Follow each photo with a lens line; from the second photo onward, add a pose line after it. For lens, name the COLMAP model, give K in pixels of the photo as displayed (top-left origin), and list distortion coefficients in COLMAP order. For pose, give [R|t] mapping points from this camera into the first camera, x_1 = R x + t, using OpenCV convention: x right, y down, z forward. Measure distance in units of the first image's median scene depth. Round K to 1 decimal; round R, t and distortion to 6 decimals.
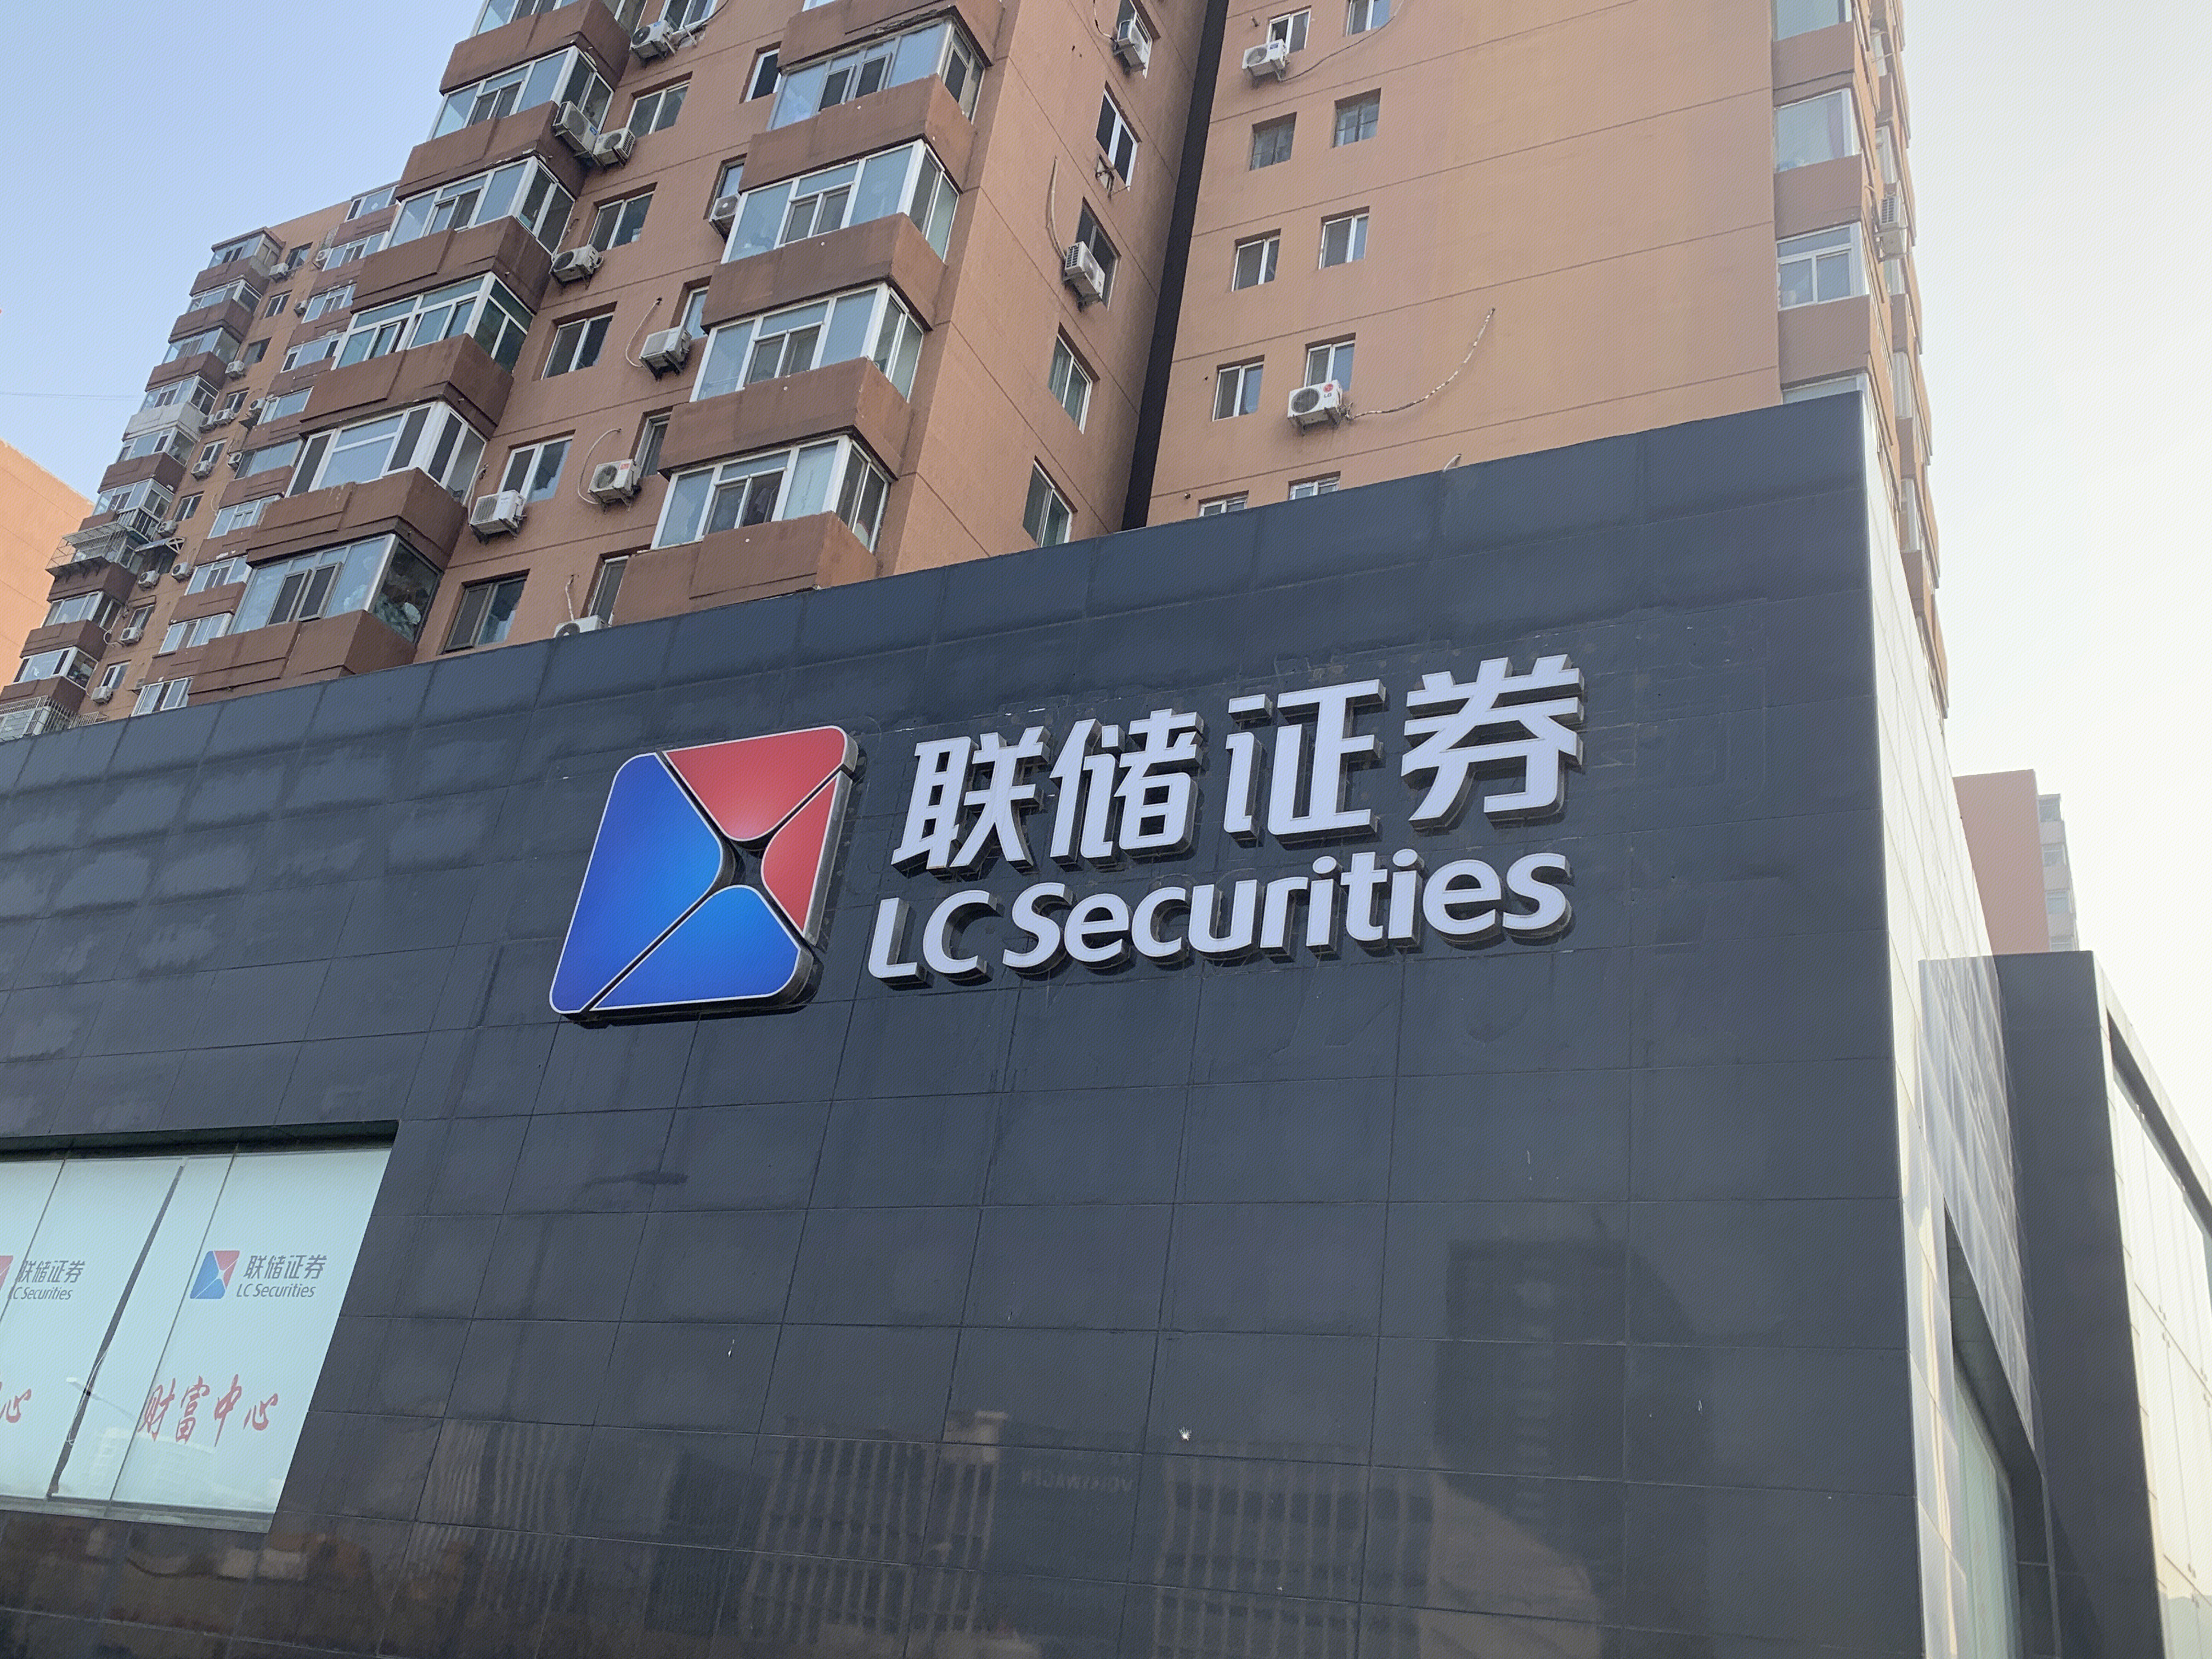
lens RADIAL K [[1932.7, 0, 1109.2], [0, 1932.7, 851.1], [0, 0, 1]] dist [0.036335, -0.046696]
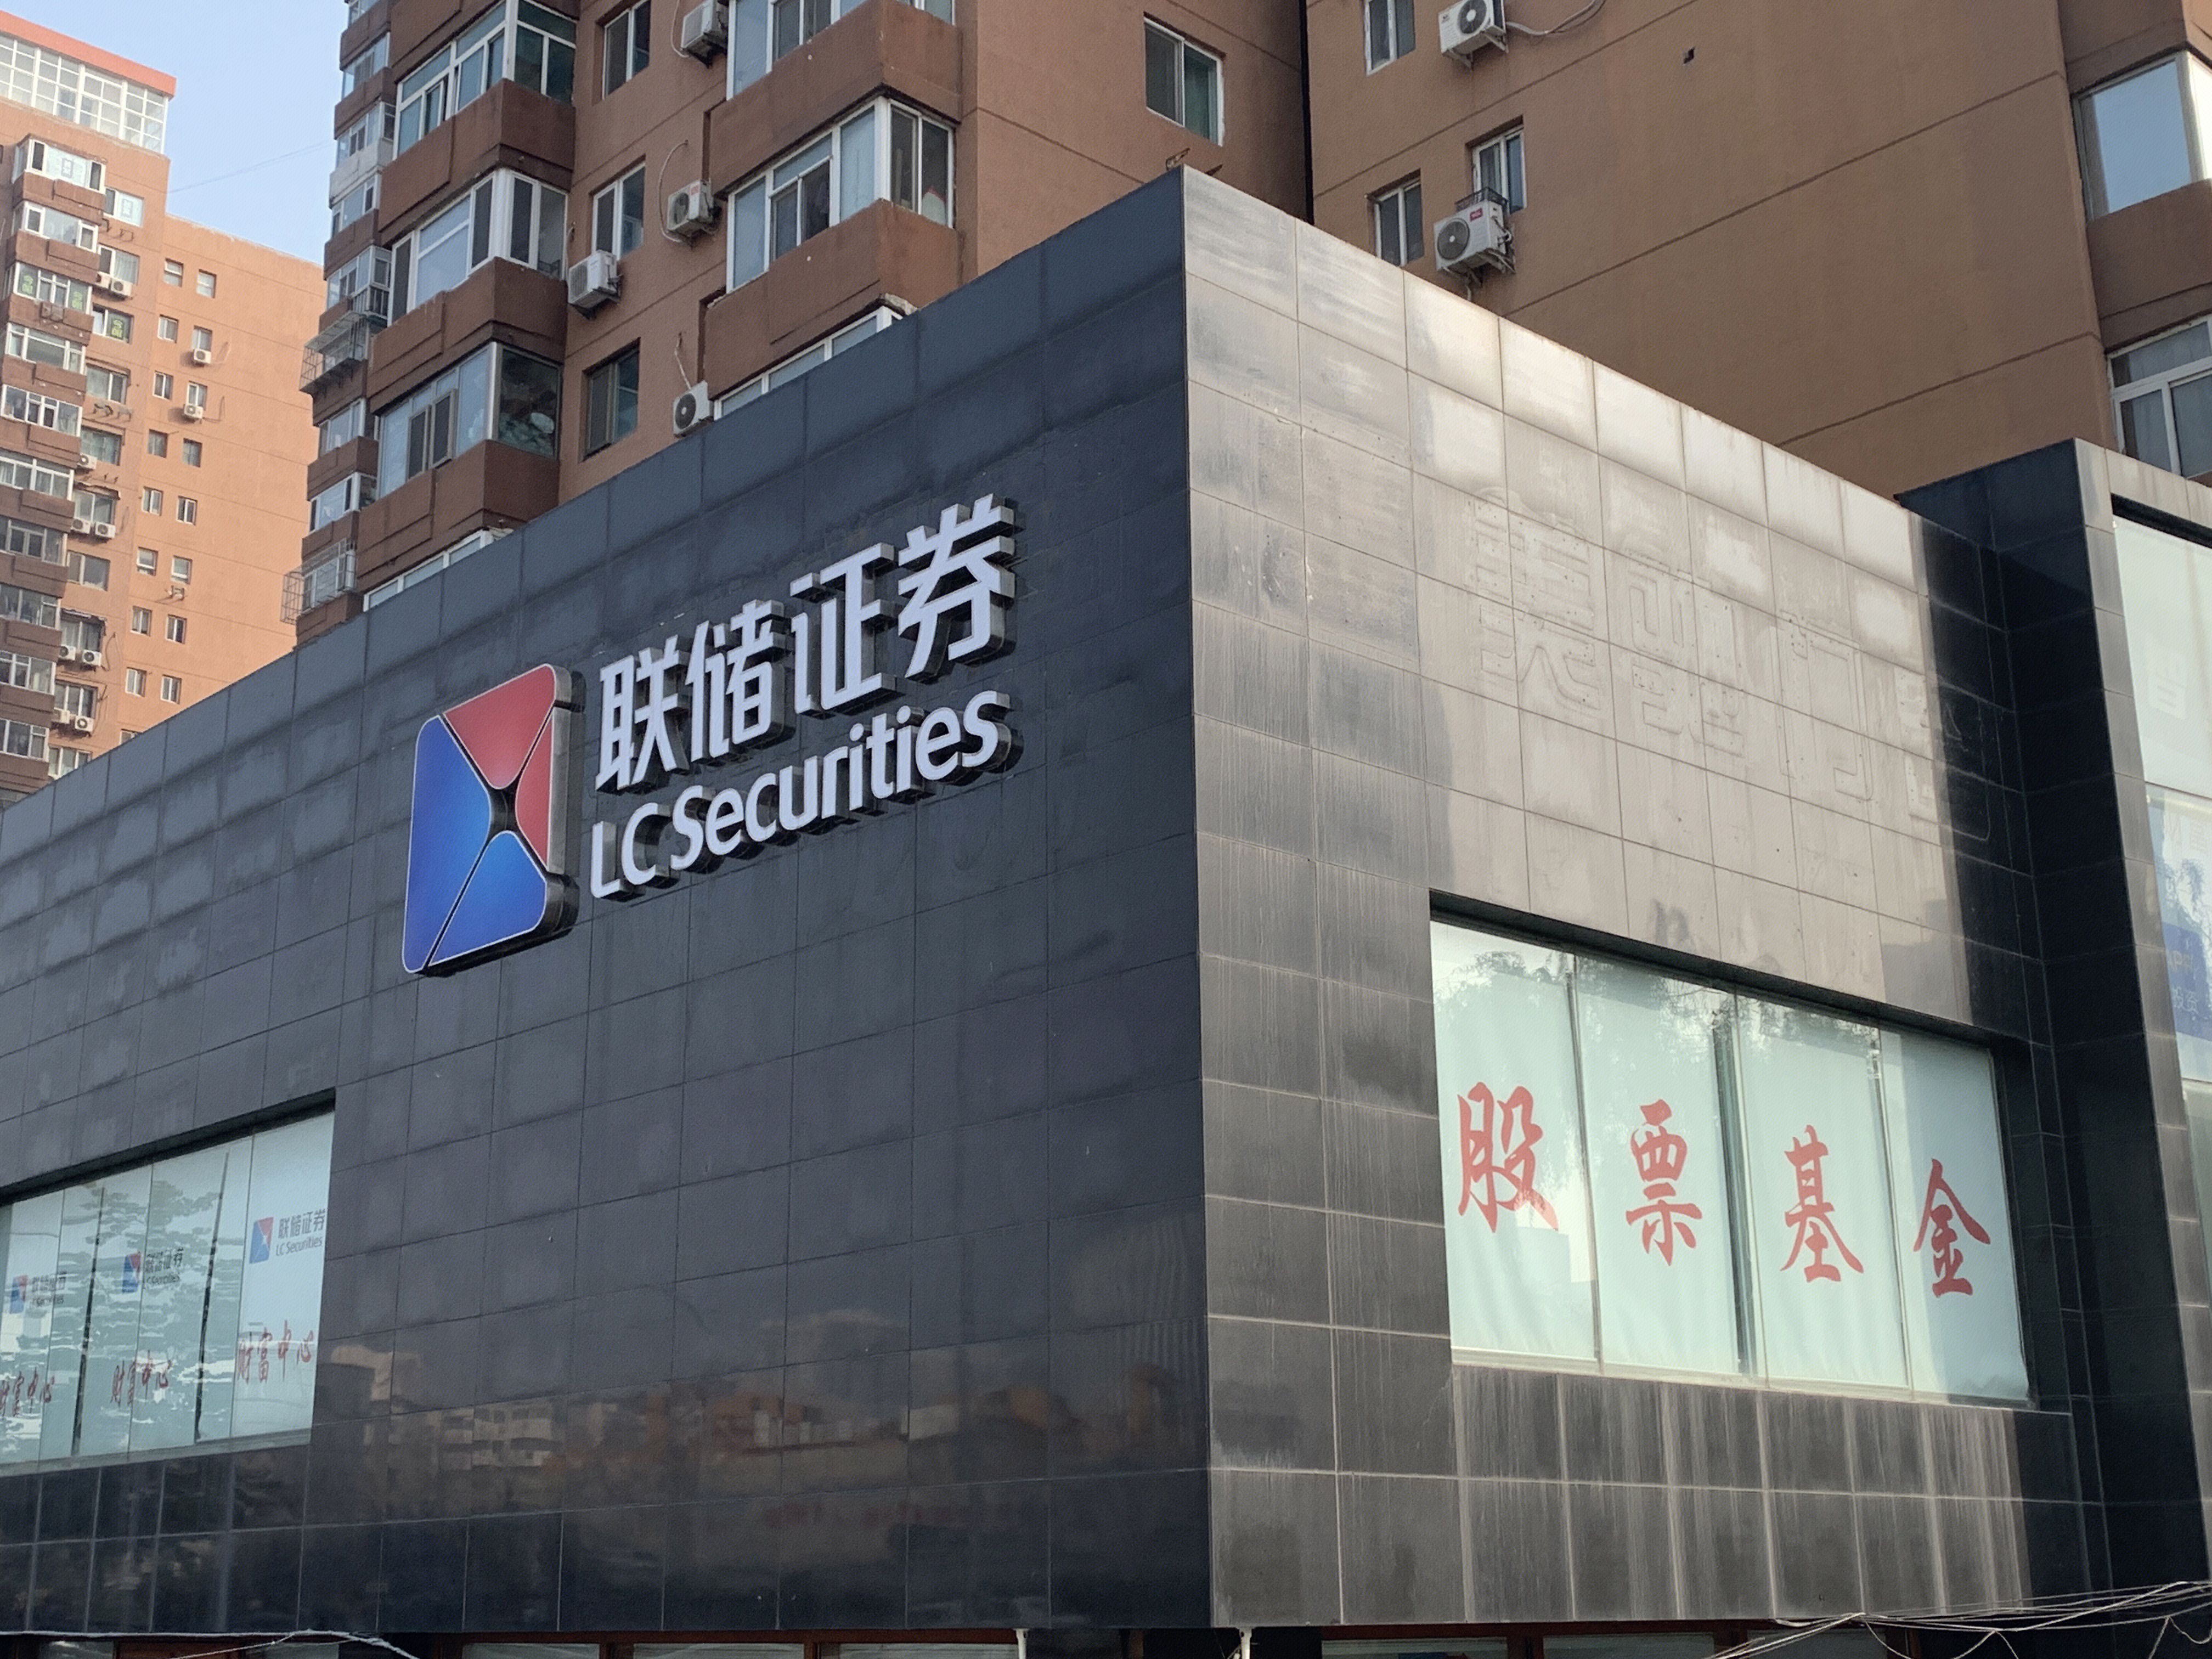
lens RADIAL K [[2715.7, 0, 1101.0], [0, 2715.7, 821.3], [0, 0, 1]] dist [0.051996, 0.000000]
pose [[0.922026, -0.235622, -0.307165, 0.574796], [0.283081, 0.951586, 0.119786, -0.073994], [0.264070, -0.197398, 0.944087, -0.359859]]
